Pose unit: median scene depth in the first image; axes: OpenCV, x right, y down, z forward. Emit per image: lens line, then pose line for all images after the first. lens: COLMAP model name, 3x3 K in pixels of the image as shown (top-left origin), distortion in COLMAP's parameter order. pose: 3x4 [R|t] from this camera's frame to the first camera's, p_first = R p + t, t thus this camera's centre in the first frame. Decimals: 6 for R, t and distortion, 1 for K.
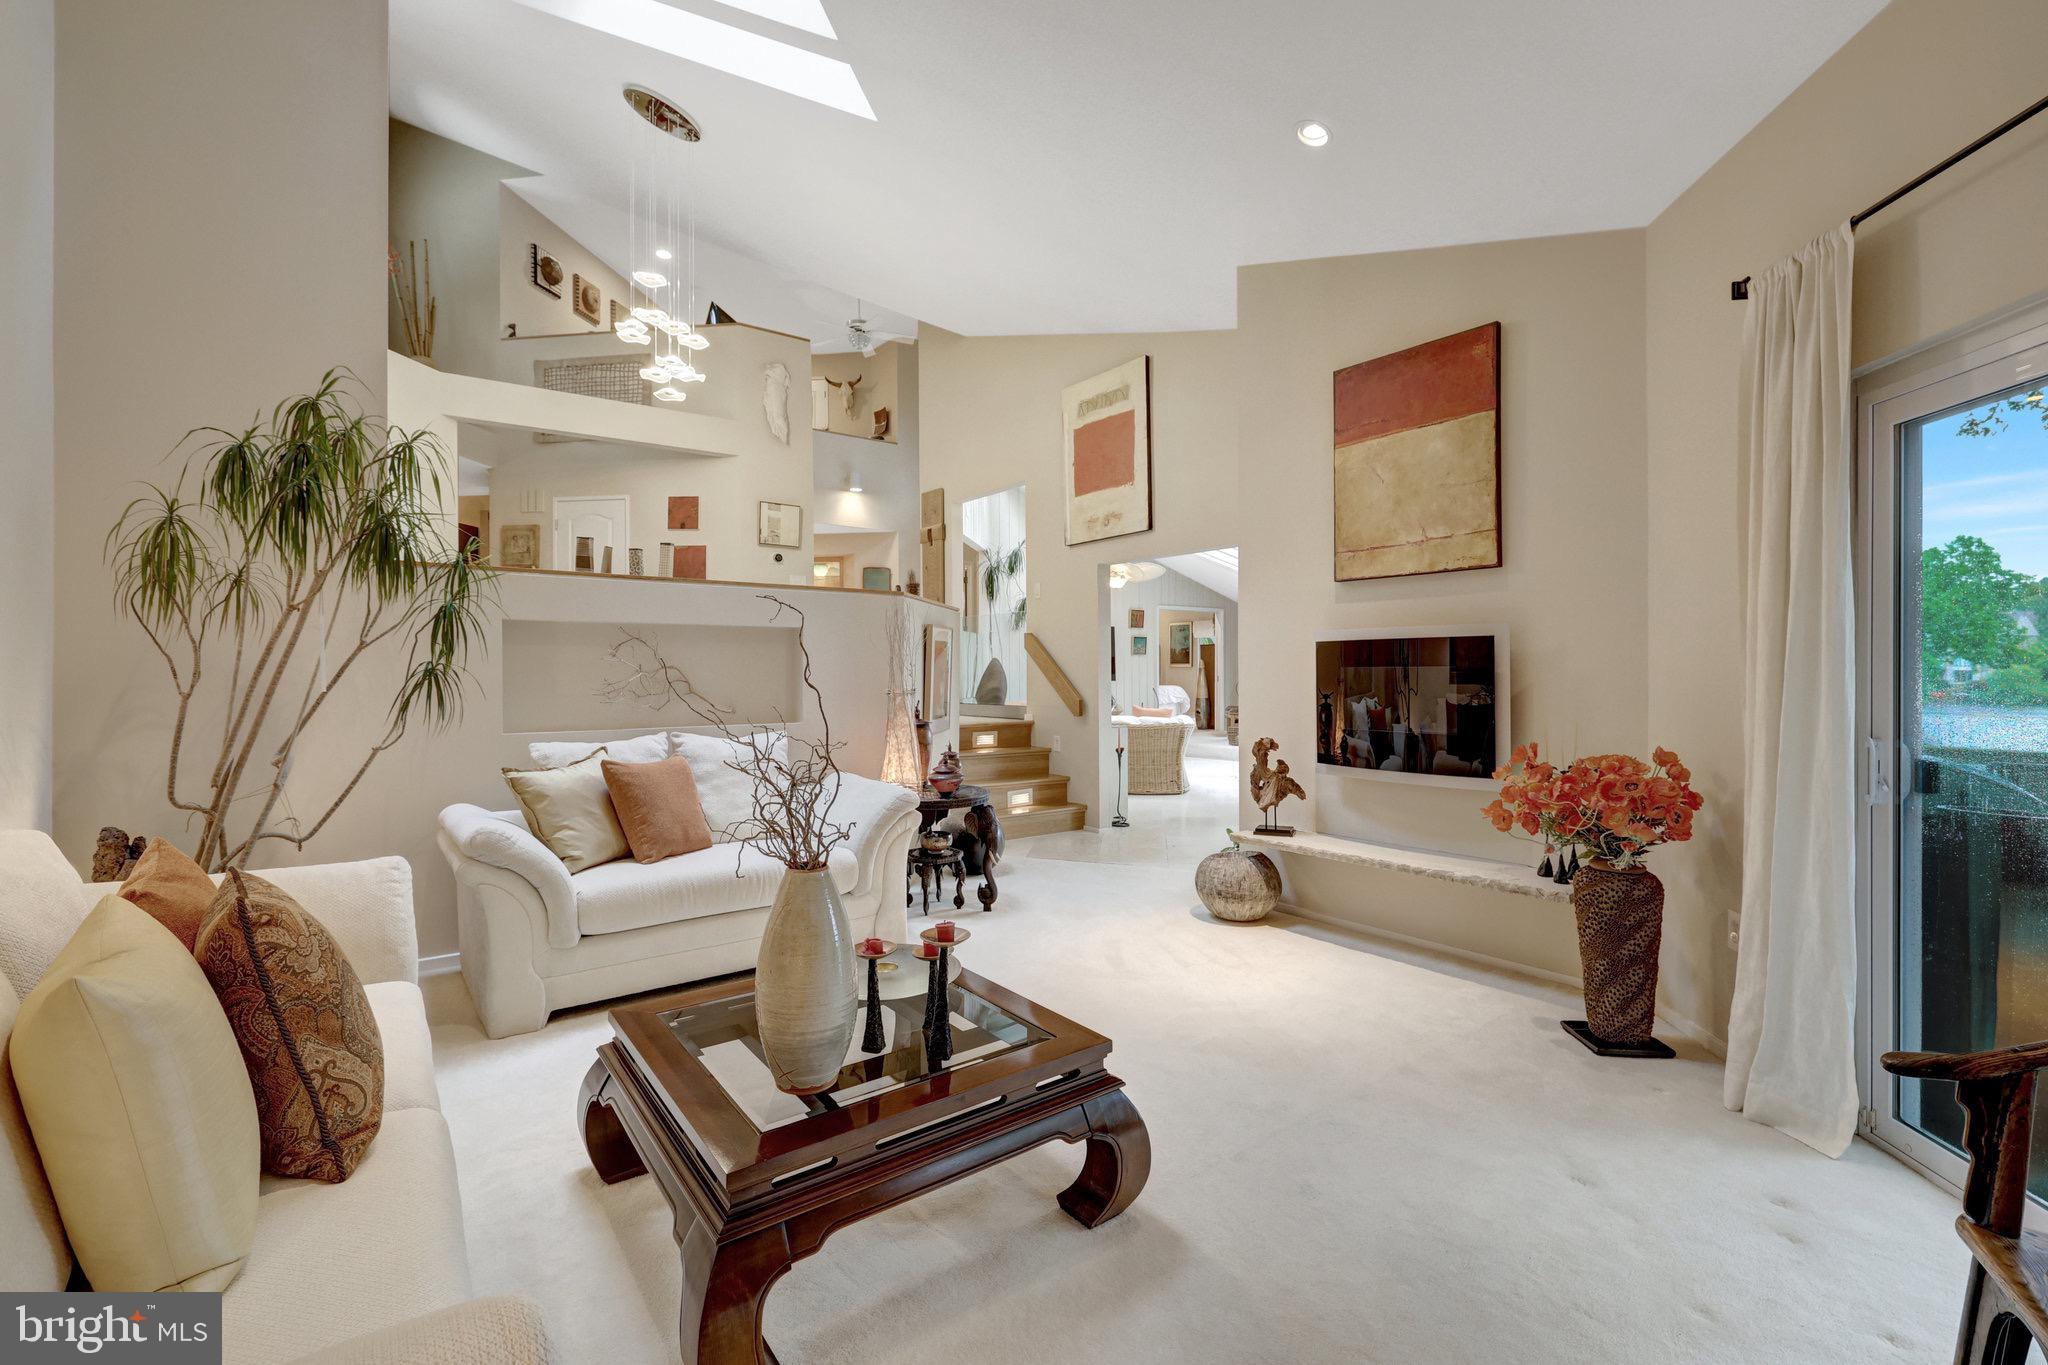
lens RADIAL K [[885.0, 0, 1012.0], [0, 885.0, 658.9], [0, 0, 1]] dist [-0.001029, 0.000926]
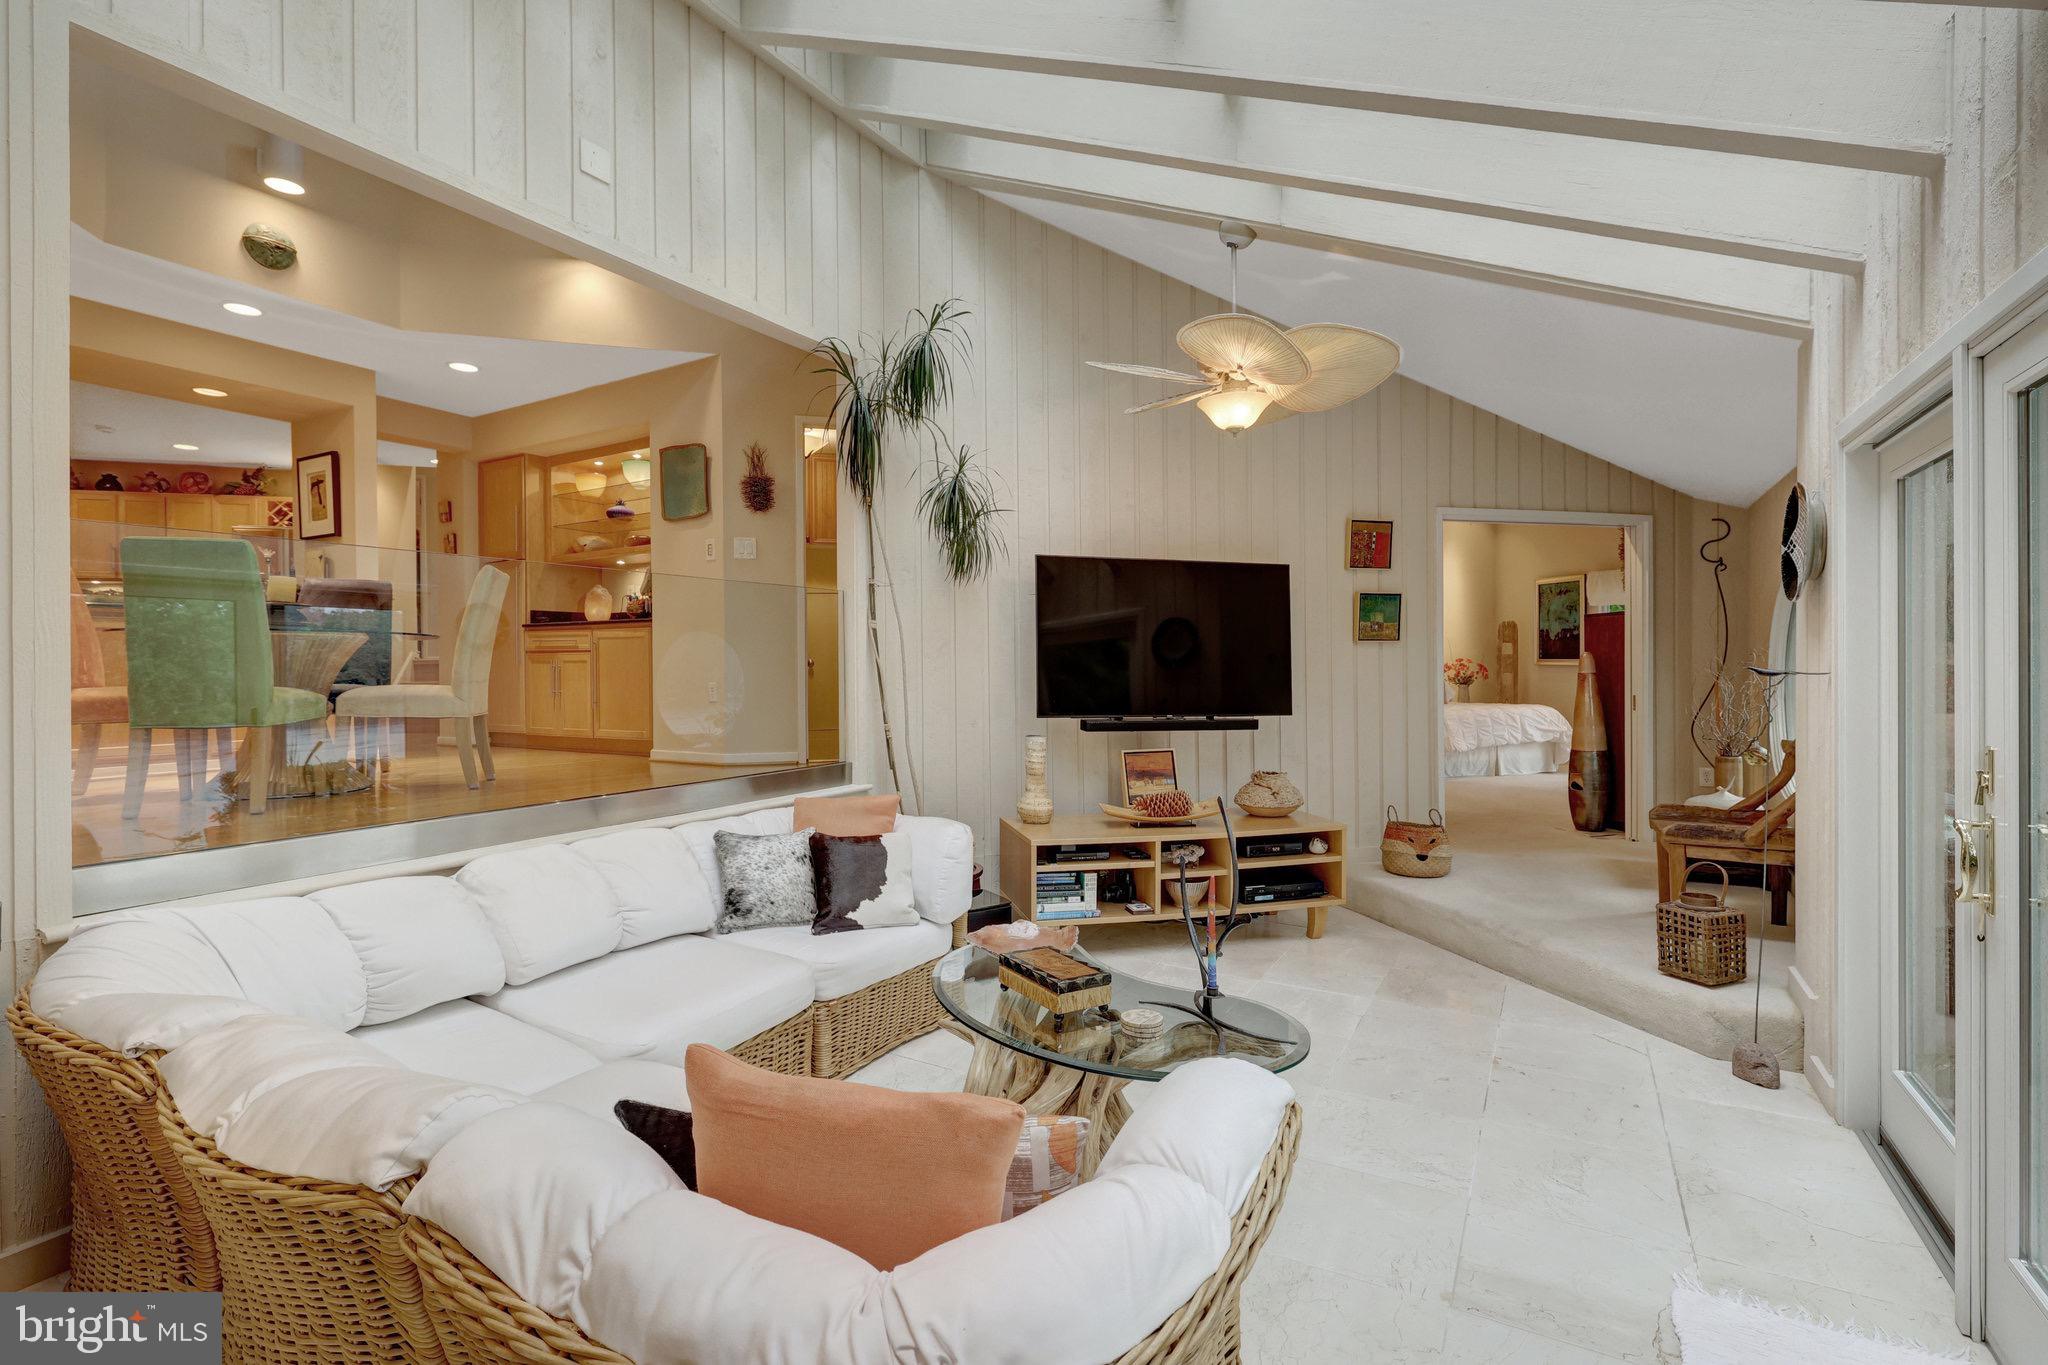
lens RADIAL K [[936.6, 0, 1015.8], [0, 936.6, 665.8], [0, 0, 1]] dist [-0.001393, -0.000379]
pose [[0.929505, -0.004968, -0.368776, 0.294106], [0.010544, 0.999859, 0.013106, -0.002668], [0.368659, -0.016070, 0.929426, 1.161346]]
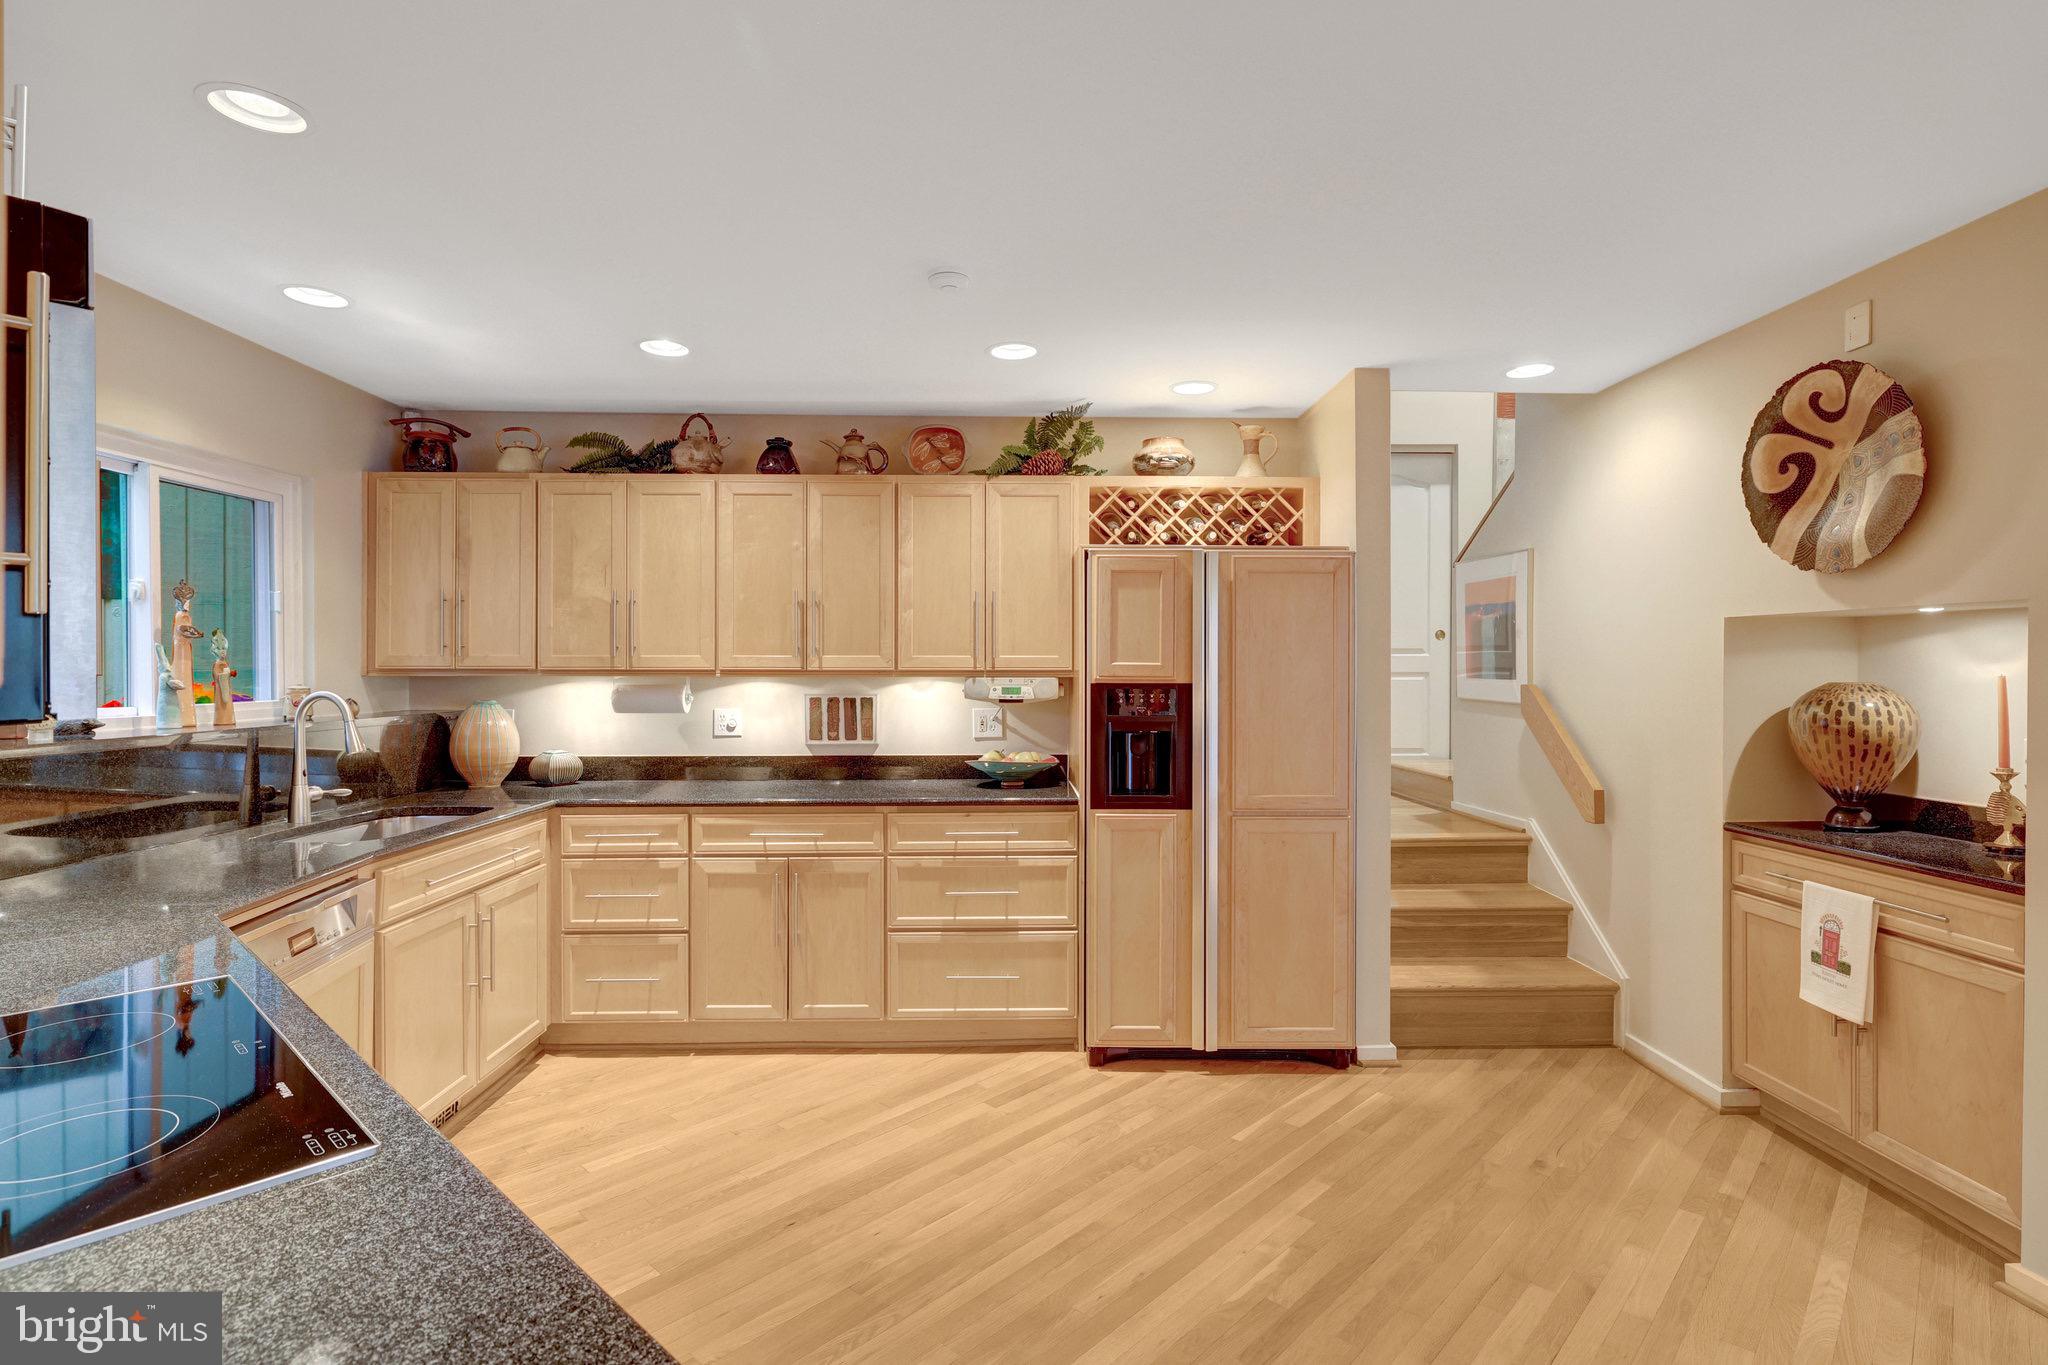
lens RADIAL K [[992.6, 0, 1014.2], [0, 992.6, 676.4], [0, 0, 1]] dist [-0.005166, -0.000174]
pose [[0.815759, 0.005630, -0.578364, -0.758673], [0.003379, 0.999889, 0.014499, -0.111381], [0.578382, -0.013782, 0.815650, 1.449795]]
